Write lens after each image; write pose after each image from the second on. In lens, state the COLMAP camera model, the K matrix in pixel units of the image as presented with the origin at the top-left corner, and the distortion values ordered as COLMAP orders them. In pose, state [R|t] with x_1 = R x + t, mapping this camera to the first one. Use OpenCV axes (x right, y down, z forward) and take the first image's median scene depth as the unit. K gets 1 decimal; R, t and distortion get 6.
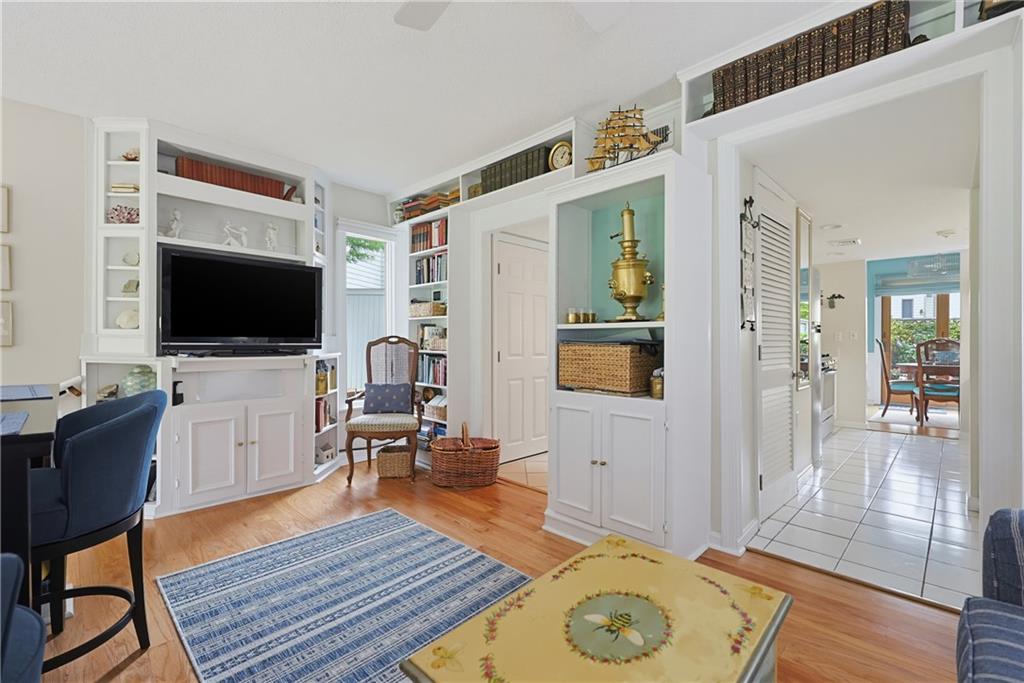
lens RADIAL K [[445.3, 0, 509.9], [0, 445.3, 340.8], [0, 0, 1]] dist [0.002689, -0.000648]
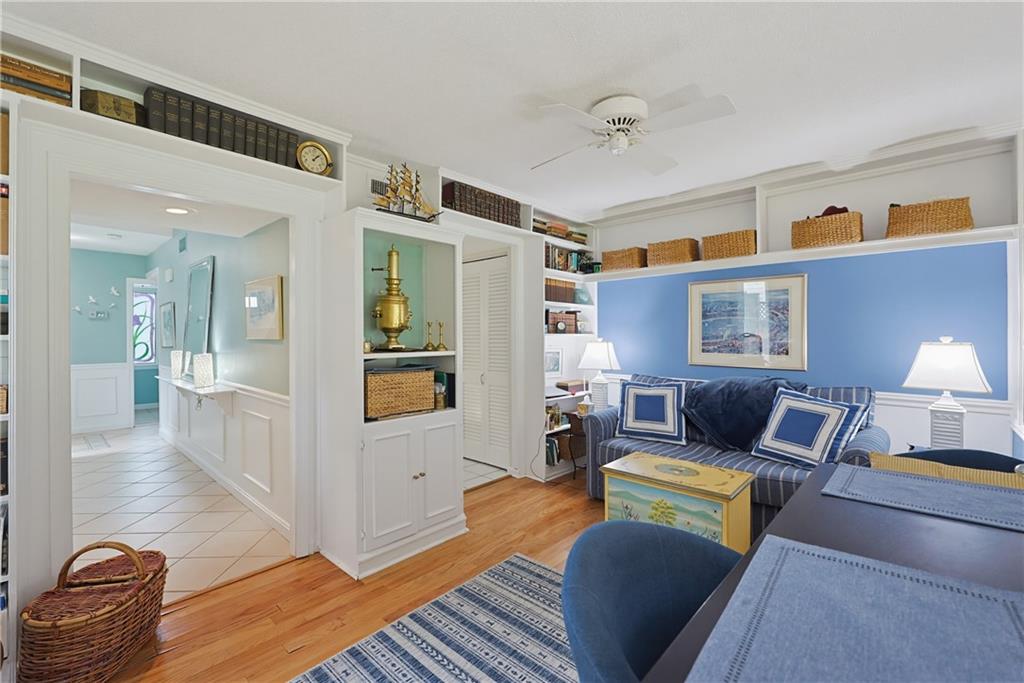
lens RADIAL K [[445.3, 0, 509.2], [0, 445.3, 339.0], [0, 0, 1]] dist [0.002689, -0.000648]
pose [[-0.033835, -0.000996, 0.999427, -0.868947], [0.009356, 0.999955, 0.001313, -0.068736], [-0.999384, 0.009395, -0.033824, 0.740639]]
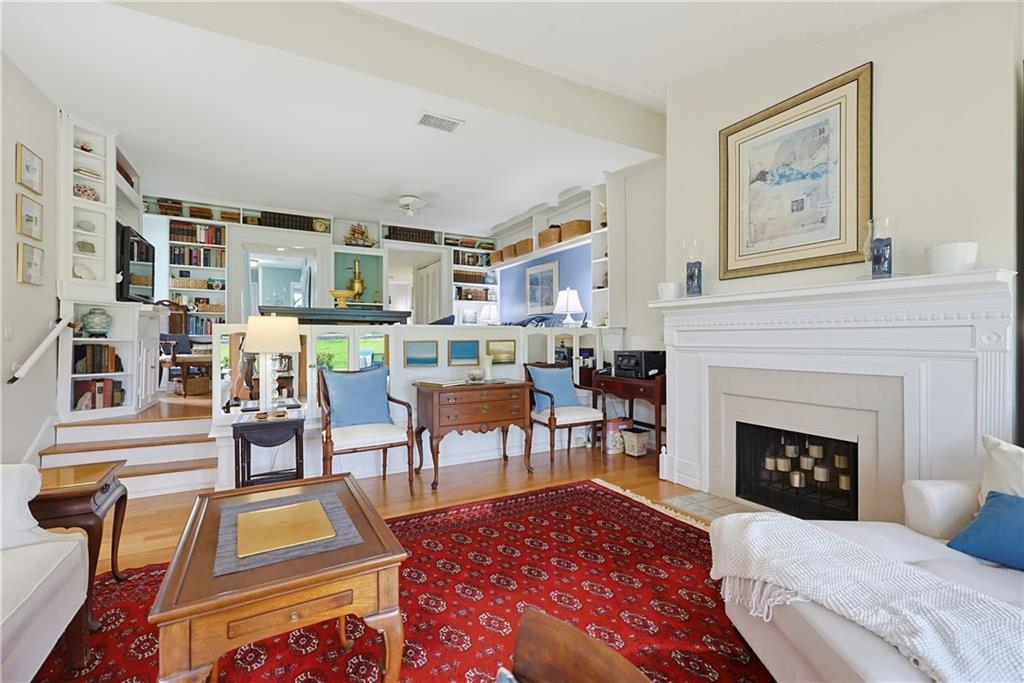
lens RADIAL K [[445.3, 0, 515.7], [0, 445.3, 343.0], [0, 0, 1]] dist [0.002689, -0.000648]
pose [[0.276115, -0.002472, 0.961122, -1.991741], [0.008112, 0.999967, 0.000241, 0.200287], [-0.961090, 0.007730, 0.276126, -0.624730]]
